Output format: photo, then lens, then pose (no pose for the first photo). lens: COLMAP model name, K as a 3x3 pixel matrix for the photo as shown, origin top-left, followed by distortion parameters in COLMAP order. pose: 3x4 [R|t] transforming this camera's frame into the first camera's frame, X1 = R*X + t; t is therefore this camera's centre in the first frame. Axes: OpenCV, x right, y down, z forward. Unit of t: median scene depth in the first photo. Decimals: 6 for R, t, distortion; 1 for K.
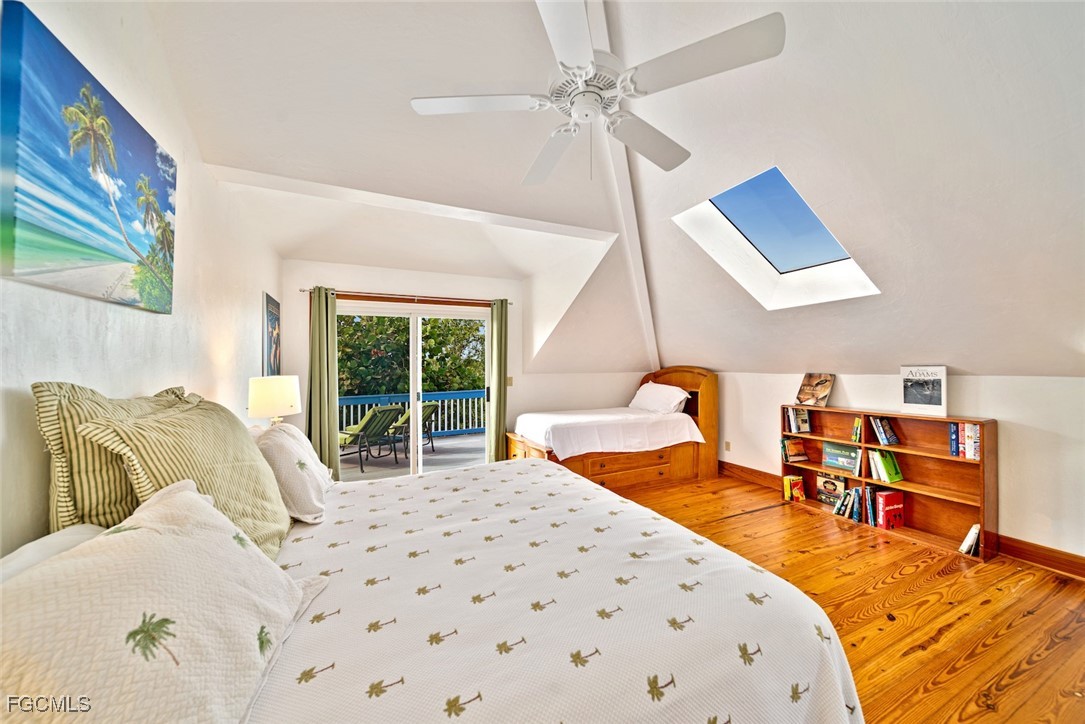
lens RADIAL K [[386.4, 0, 543.5], [0, 386.4, 361.0], [0, 0, 1]] dist [0.000516, -0.000012]
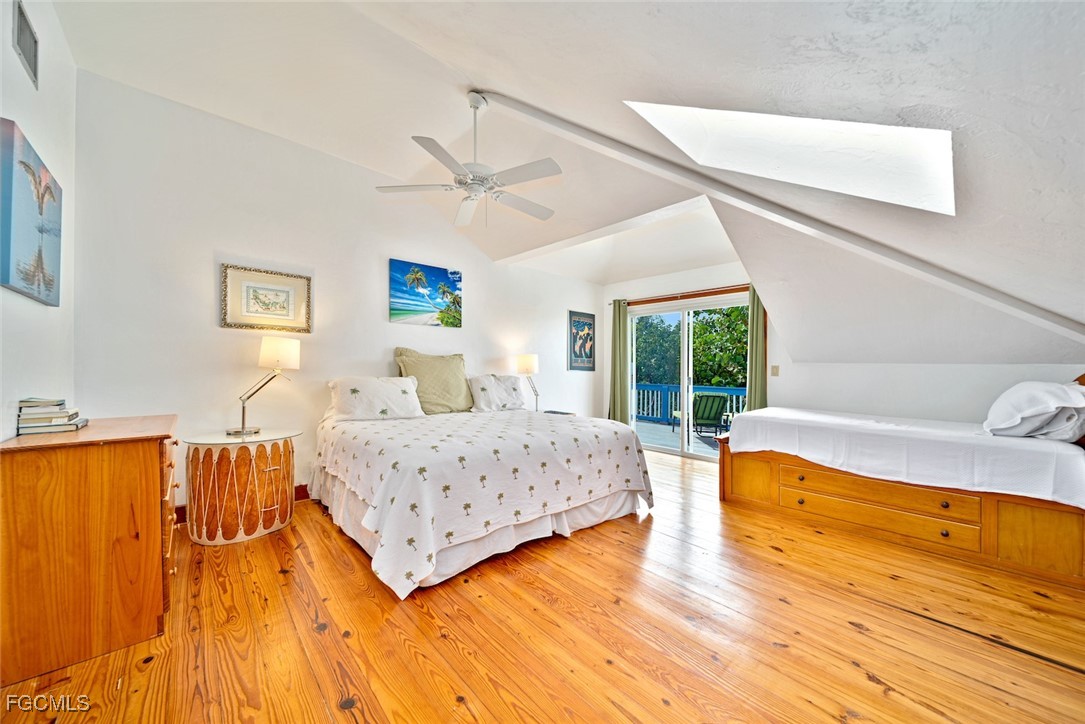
lens RADIAL K [[386.4, 0, 543.6], [0, 386.4, 363.7], [0, 0, 1]] dist [0.000516, -0.000012]
pose [[0.306723, 0.005072, -0.951785, 0.968048], [-0.008894, 0.999957, 0.002463, 0.064902], [0.951757, 0.007710, 0.306755, 0.384190]]
